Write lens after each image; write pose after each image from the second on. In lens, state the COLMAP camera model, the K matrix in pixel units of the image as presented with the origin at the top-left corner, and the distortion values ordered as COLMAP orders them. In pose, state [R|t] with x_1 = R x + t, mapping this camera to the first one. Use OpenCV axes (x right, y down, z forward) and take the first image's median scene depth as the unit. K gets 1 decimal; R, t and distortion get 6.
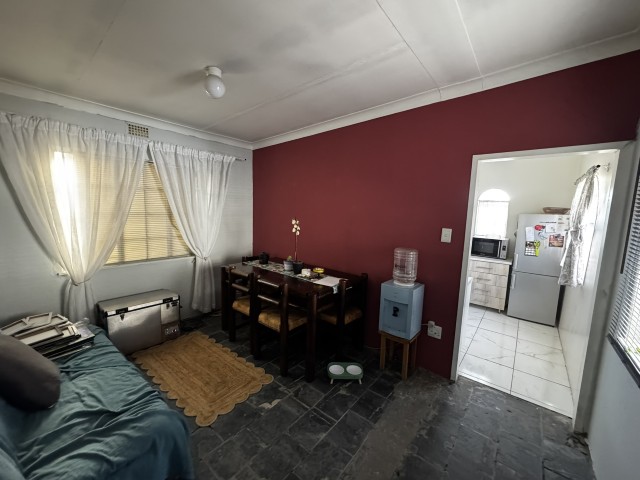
lens RADIAL K [[253.1, 0, 319.5], [0, 253.1, 241.2], [0, 0, 1]] dist [-0.000940, -0.000367]
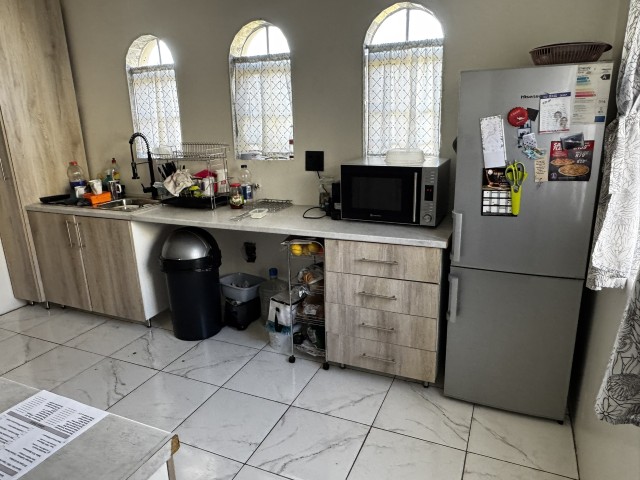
lens RADIAL K [[434.1, 0, 319.2], [0, 434.1, 239.2], [0, 0, 1]] dist [-0.007187, -0.000158]
pose [[0.959439, -0.127549, 0.251411, 0.470213], [0.088483, 0.982976, 0.161025, -0.015490], [-0.267670, -0.132248, 0.954391, 0.530165]]
